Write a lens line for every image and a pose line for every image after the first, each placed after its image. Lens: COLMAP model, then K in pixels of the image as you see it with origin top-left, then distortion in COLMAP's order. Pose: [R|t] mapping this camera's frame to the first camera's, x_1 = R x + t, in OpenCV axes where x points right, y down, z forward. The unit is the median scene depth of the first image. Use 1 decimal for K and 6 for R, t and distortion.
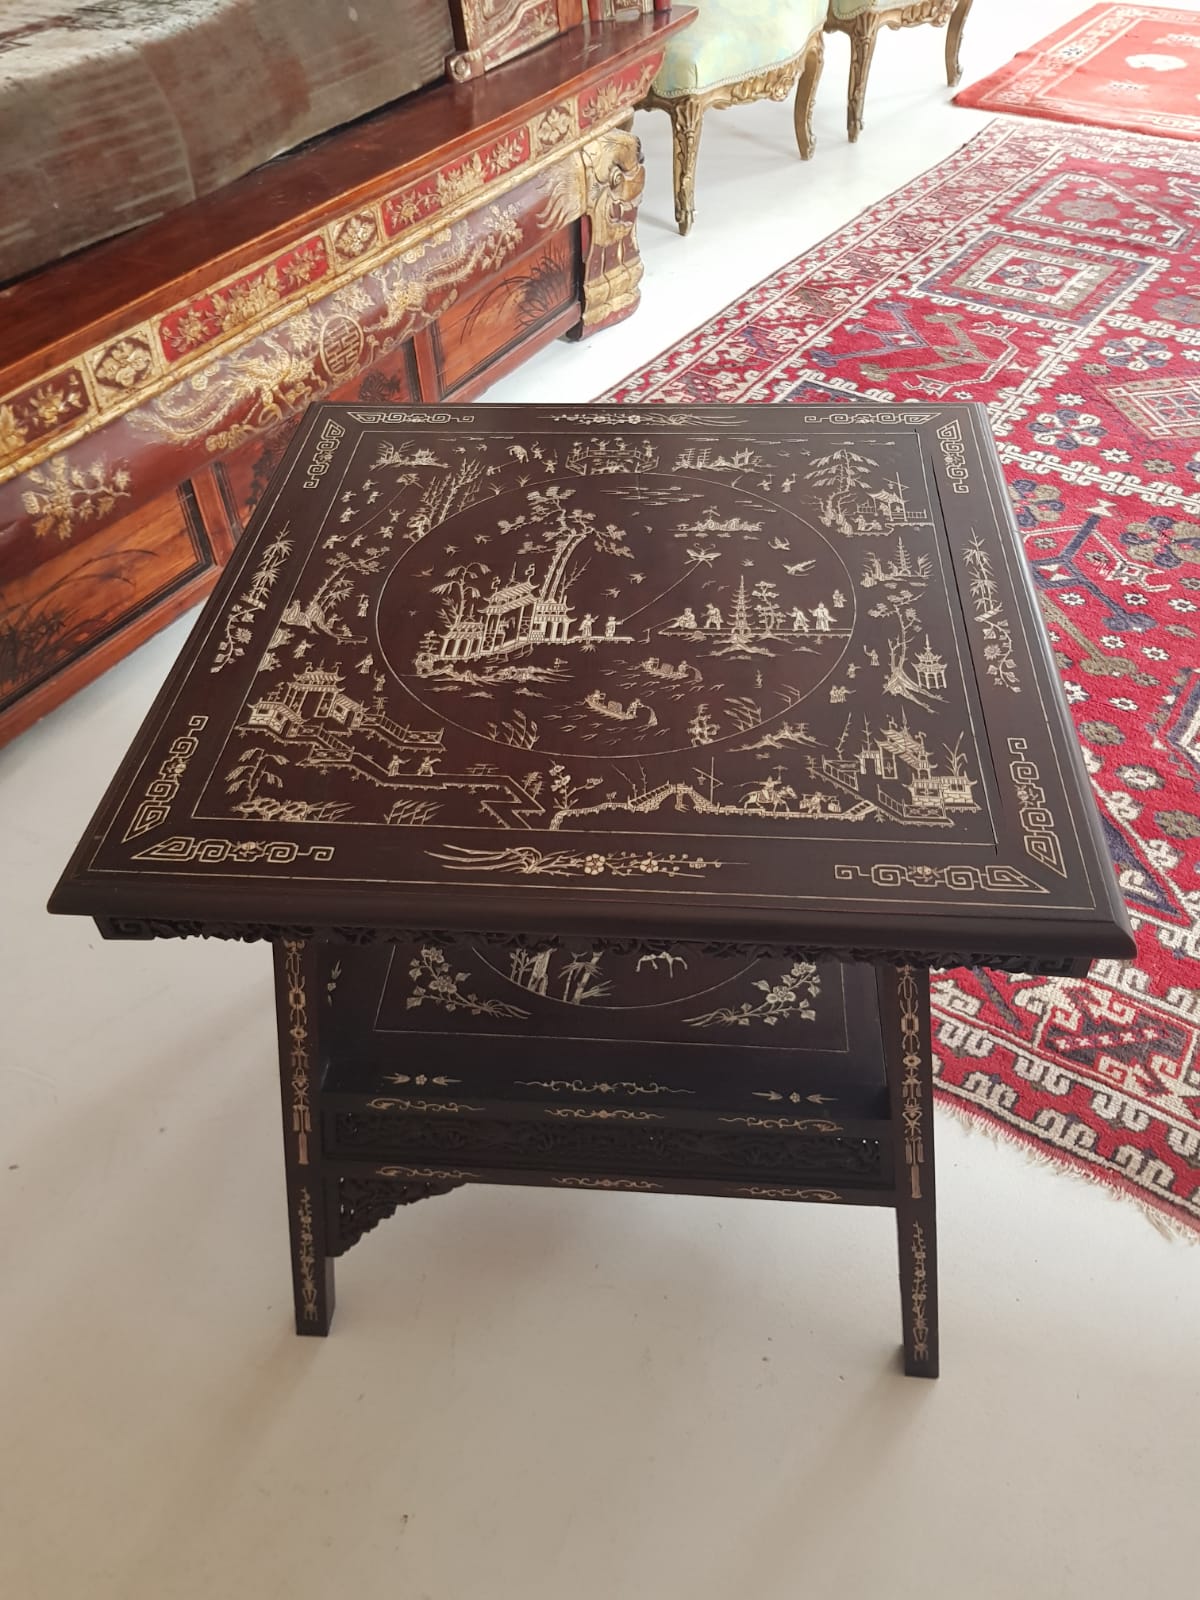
lens RADIAL K [[1251.1, 0, 606.6], [0, 1251.1, 812.0], [0, 0, 1]] dist [0.085130, -0.155341]
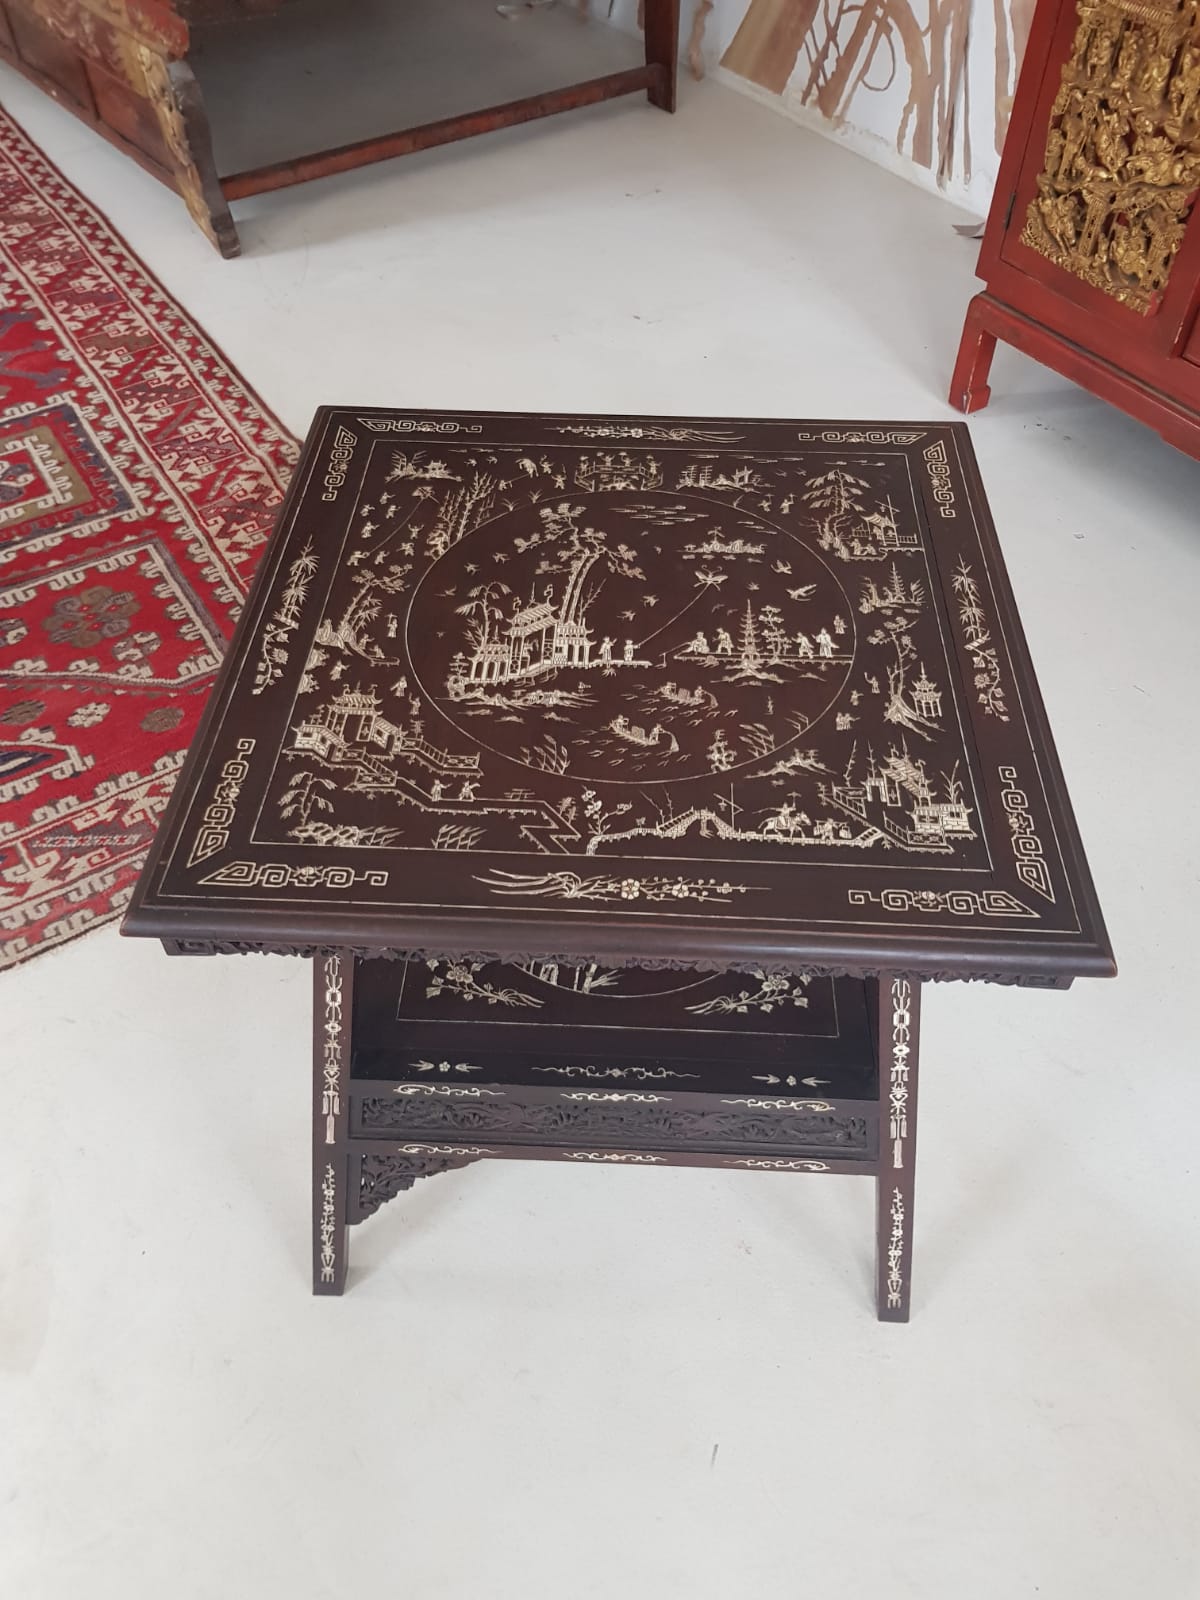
lens RADIAL K [[1251.1, 0, 609.1], [0, 1251.1, 801.7], [0, 0, 1]] dist [0.085130, -0.155341]
pose [[0.998500, 0.000444, 0.054745, -0.066082], [-0.003240, 0.998694, 0.050994, -0.067589], [-0.054651, -0.051095, 0.997197, -0.063913]]
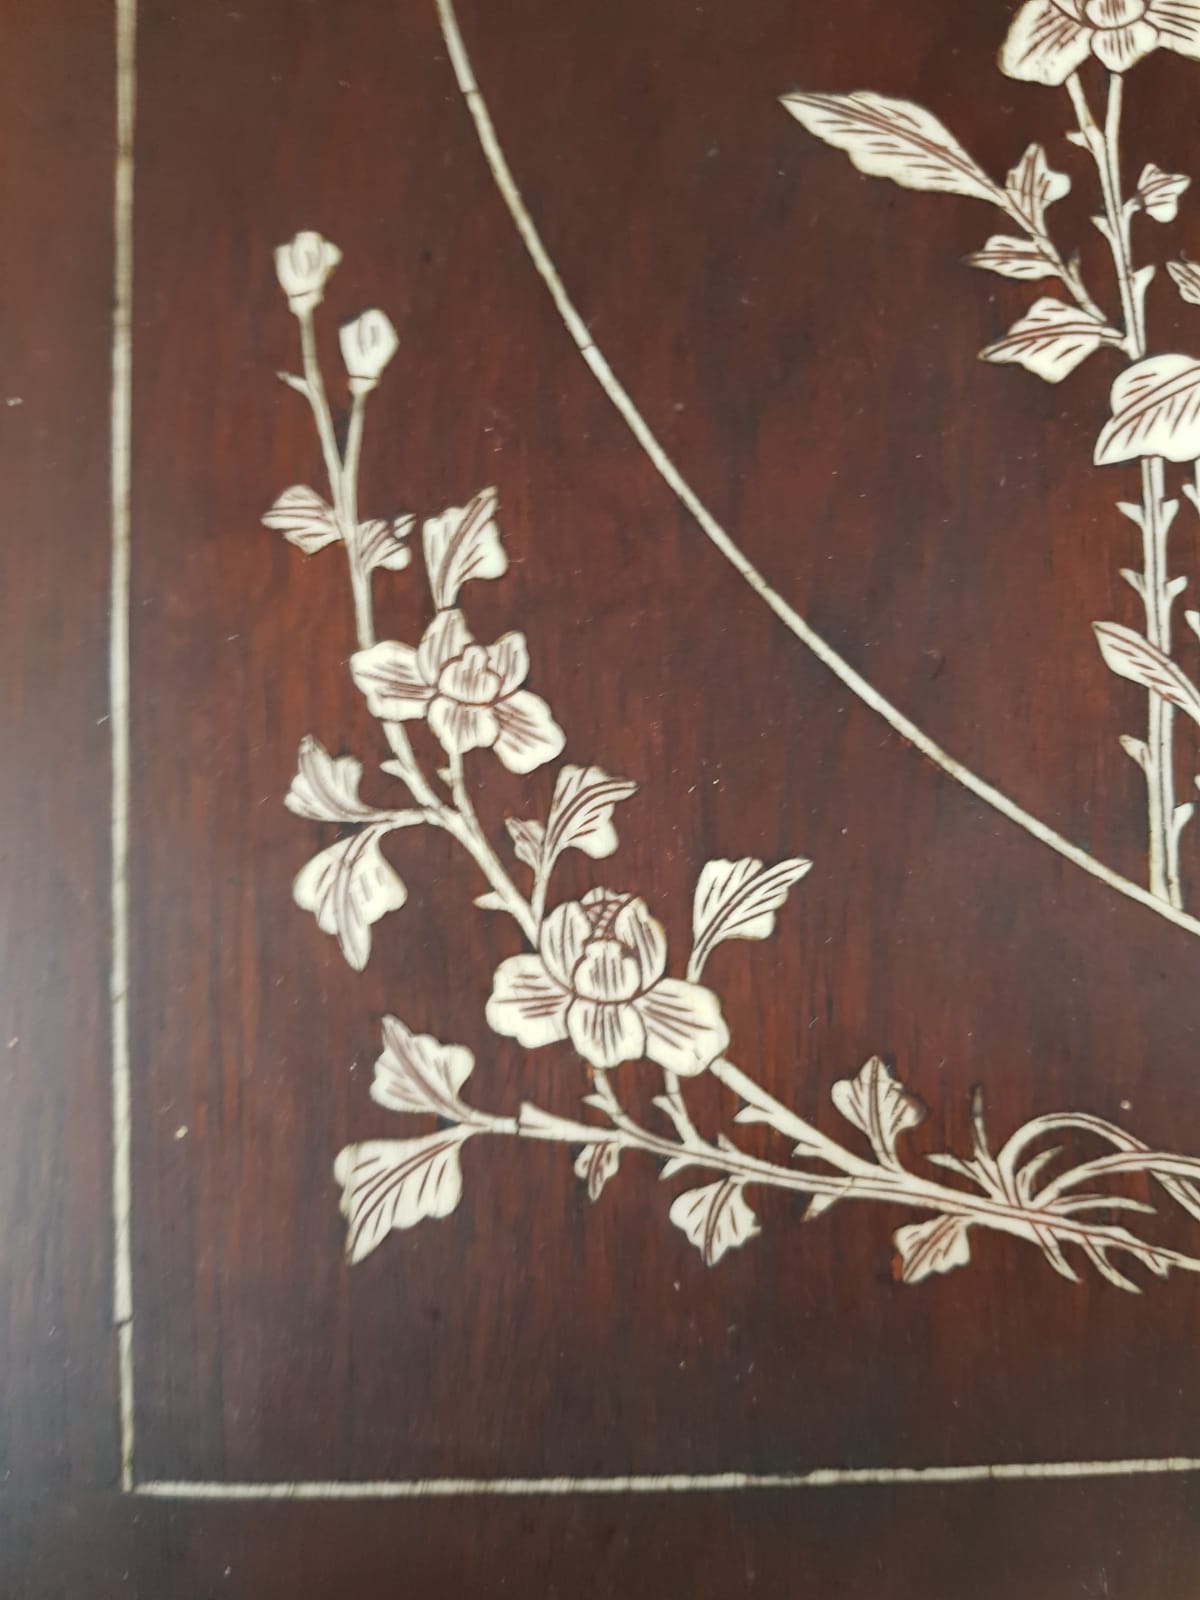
lens RADIAL K [[1251.1, 0, 596.5], [0, 1251.1, 795.8], [0, 0, 1]] dist [0.085130, -0.155341]
pose [[0.993629, -0.103851, 0.043777, -0.143044], [0.050389, 0.756818, 0.651681, 0.047156], [-0.100809, -0.645323, 0.757229, 0.979740]]
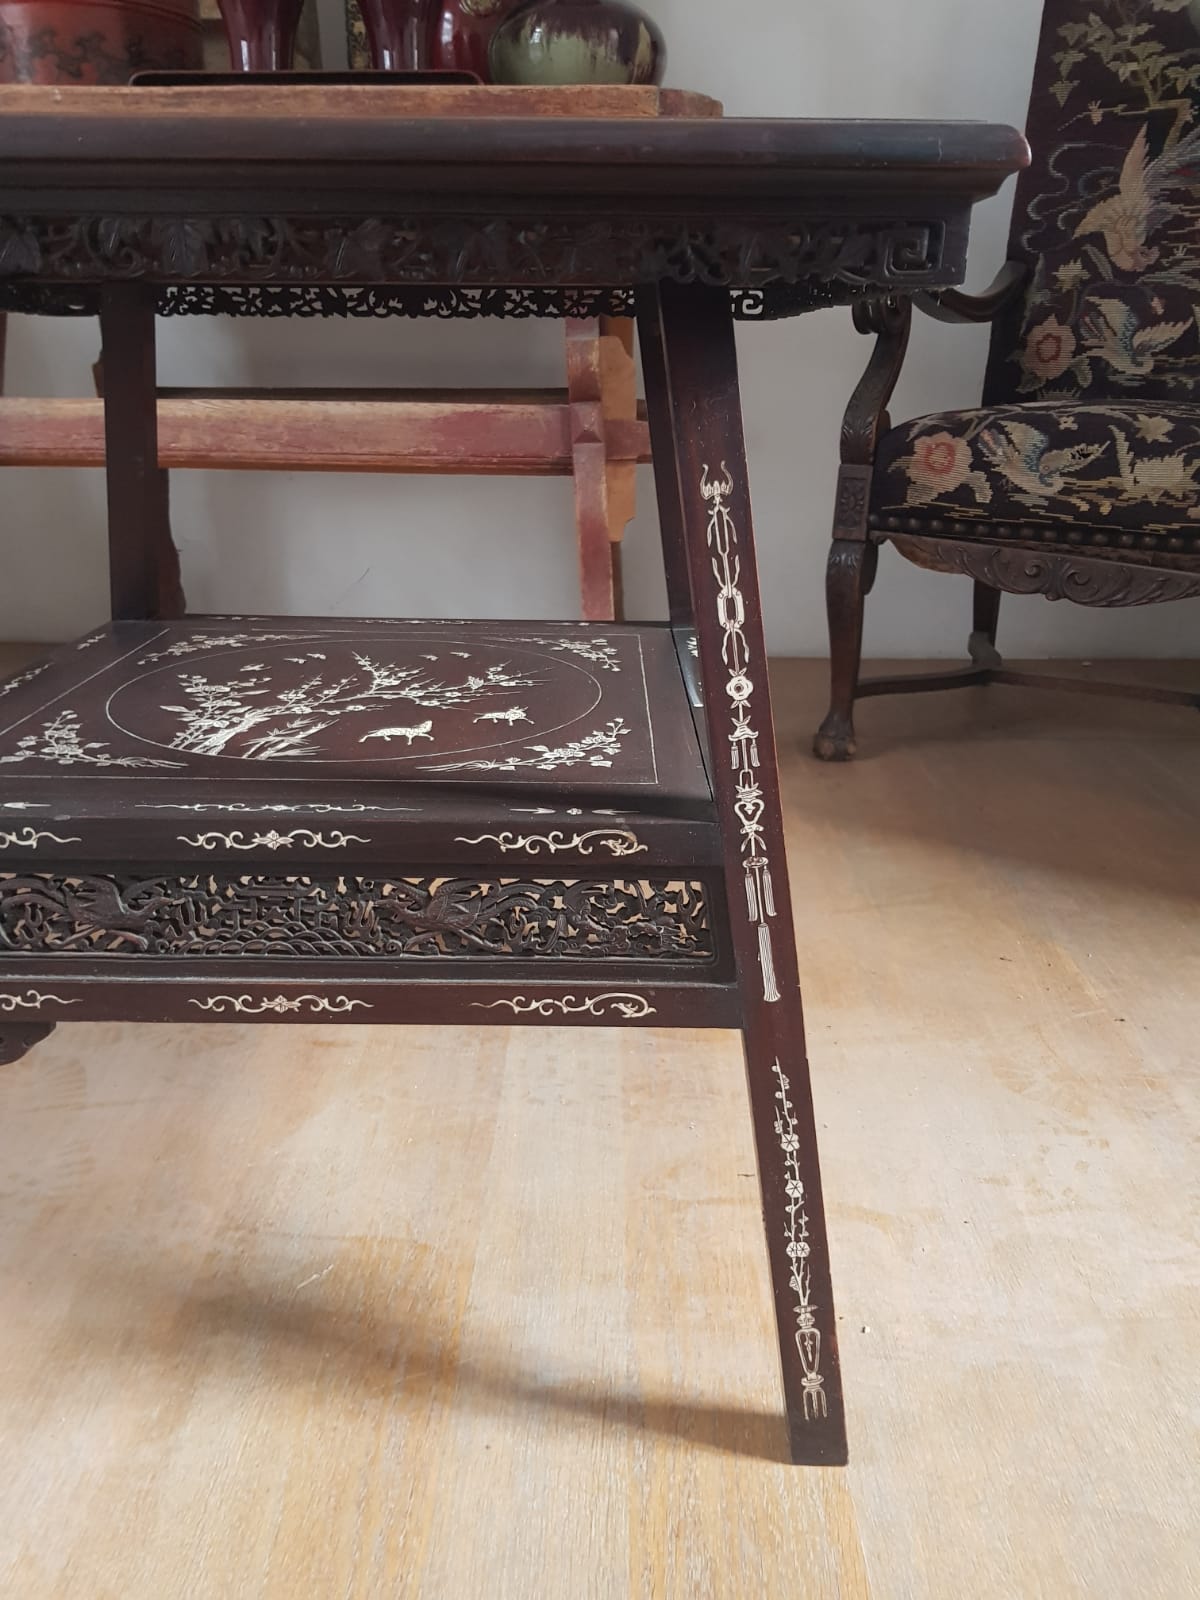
lens RADIAL K [[1251.1, 0, 600.5], [0, 1251.1, 806.7], [0, 0, 1]] dist [0.085130, -0.155341]
pose [[0.996335, 0.019878, 0.083197, 0.106497], [0.017376, 0.905308, -0.424400, 0.487433], [-0.083755, 0.424290, 0.901645, 0.402897]]
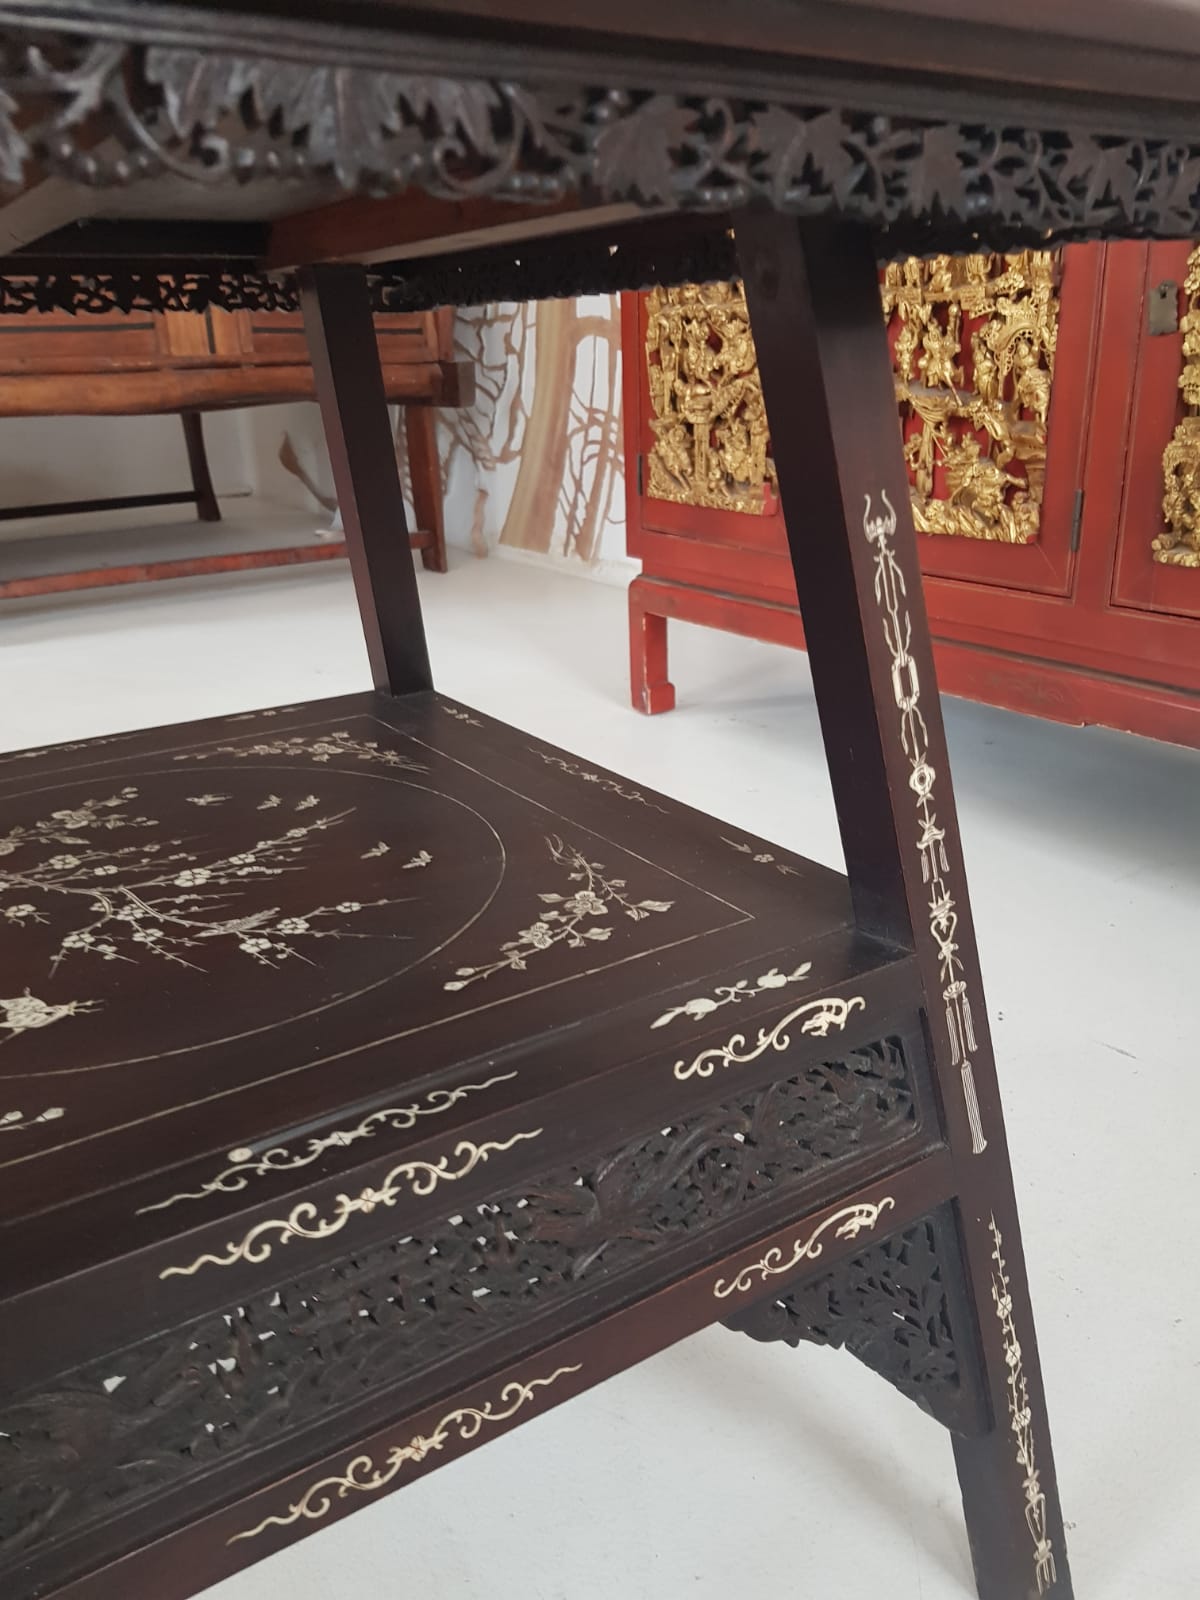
lens RADIAL K [[1251.1, 0, 602.7], [0, 1251.1, 816.2], [0, 0, 1]] dist [0.085130, -0.155341]
pose [[0.613778, 0.293115, -0.733048, 0.542151], [-0.553314, 0.822027, -0.134593, -0.014025], [0.563134, 0.488216, 0.666727, 0.885444]]
